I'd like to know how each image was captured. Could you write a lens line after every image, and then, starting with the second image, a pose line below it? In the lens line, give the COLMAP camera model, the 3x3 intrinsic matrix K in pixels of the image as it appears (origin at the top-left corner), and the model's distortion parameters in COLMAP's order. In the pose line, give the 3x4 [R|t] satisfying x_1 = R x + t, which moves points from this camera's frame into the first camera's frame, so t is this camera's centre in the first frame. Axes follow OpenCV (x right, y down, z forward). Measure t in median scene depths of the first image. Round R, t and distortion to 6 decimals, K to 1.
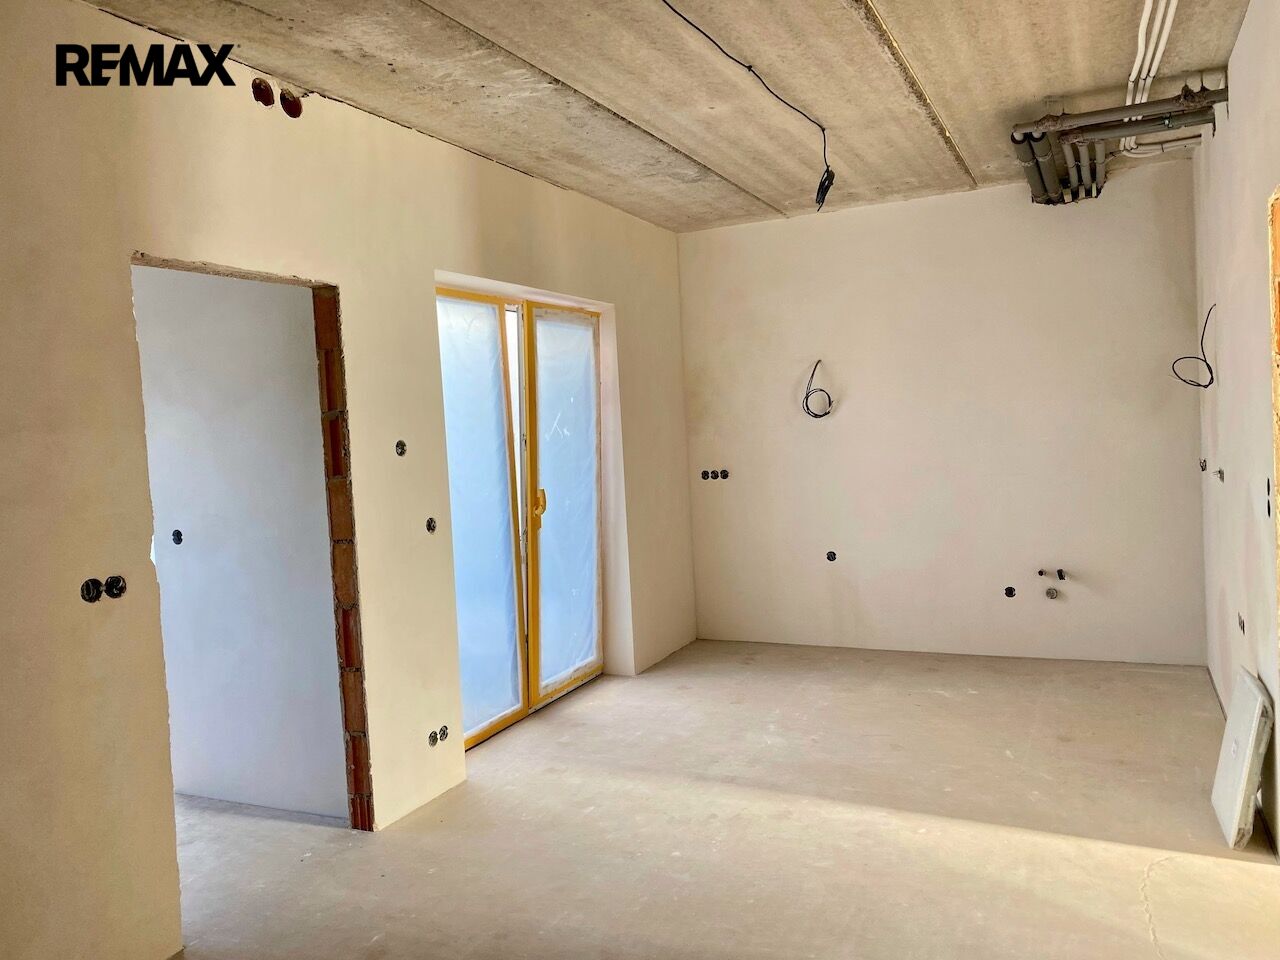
lens RADIAL K [[966.1, 0, 636.2], [0, 966.1, 475.4], [0, 0, 1]] dist [0.047667, -0.074711]
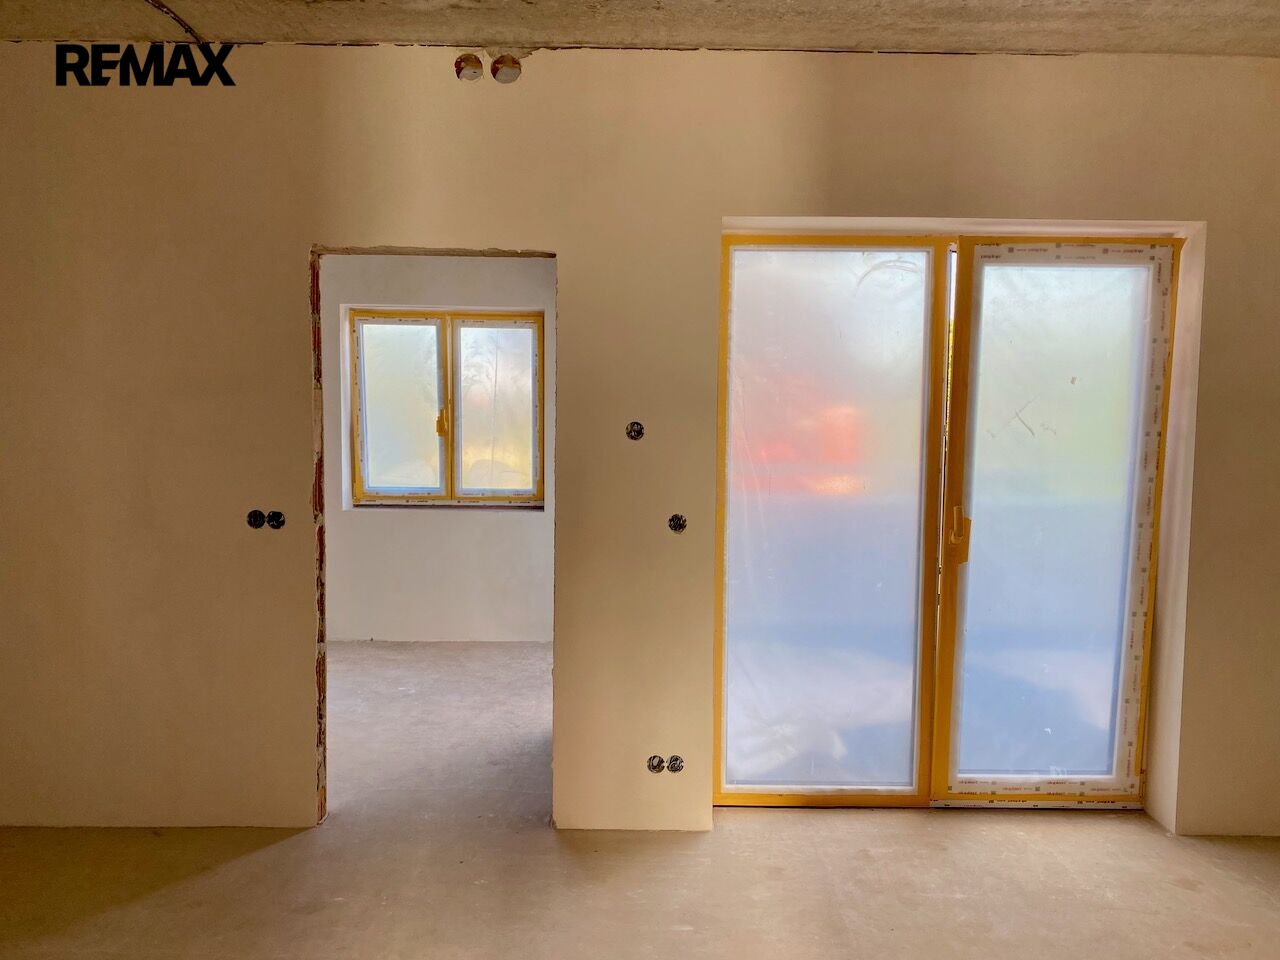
lens RADIAL K [[989.6, 0, 640.0], [0, 989.6, 480.0], [0, 0, 1]] dist [0.037692, -0.002724]
pose [[0.444074, 0.122356, -0.887596, 0.457095], [-0.084608, 0.991932, 0.094409, -0.055238], [0.891986, 0.033173, 0.450843, 0.481637]]
